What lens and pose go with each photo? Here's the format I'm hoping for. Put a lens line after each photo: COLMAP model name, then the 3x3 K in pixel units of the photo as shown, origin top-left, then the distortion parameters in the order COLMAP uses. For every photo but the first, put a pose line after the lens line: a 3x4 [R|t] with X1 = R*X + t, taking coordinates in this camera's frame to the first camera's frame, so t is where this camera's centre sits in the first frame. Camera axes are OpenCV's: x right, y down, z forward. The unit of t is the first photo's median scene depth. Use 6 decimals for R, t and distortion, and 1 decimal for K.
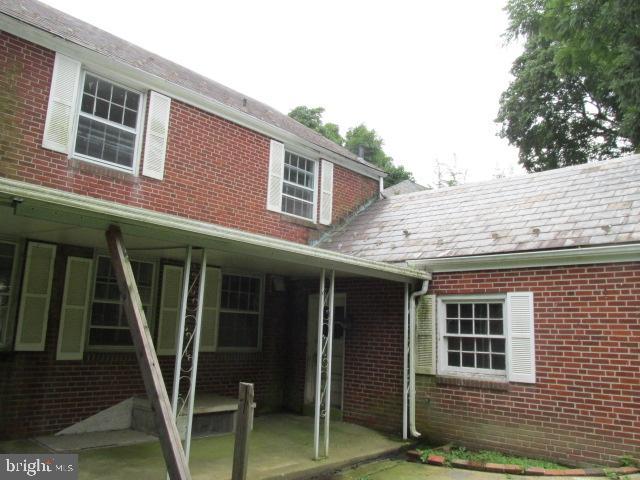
lens RADIAL K [[533.0, 0, 322.0], [0, 533.0, 237.5], [0, 0, 1]] dist [-0.016515, -0.023460]
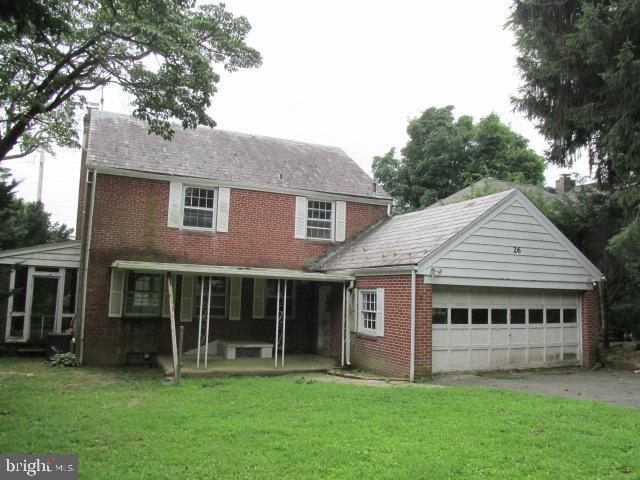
lens RADIAL K [[533.0, 0, 319.3], [0, 533.0, 239.5], [0, 0, 1]] dist [-0.016515, -0.023460]
pose [[0.912629, -0.052471, -0.405407, 0.831697], [0.076756, 0.996084, 0.043868, -0.146527], [0.401518, -0.071153, 0.913083, -0.686029]]
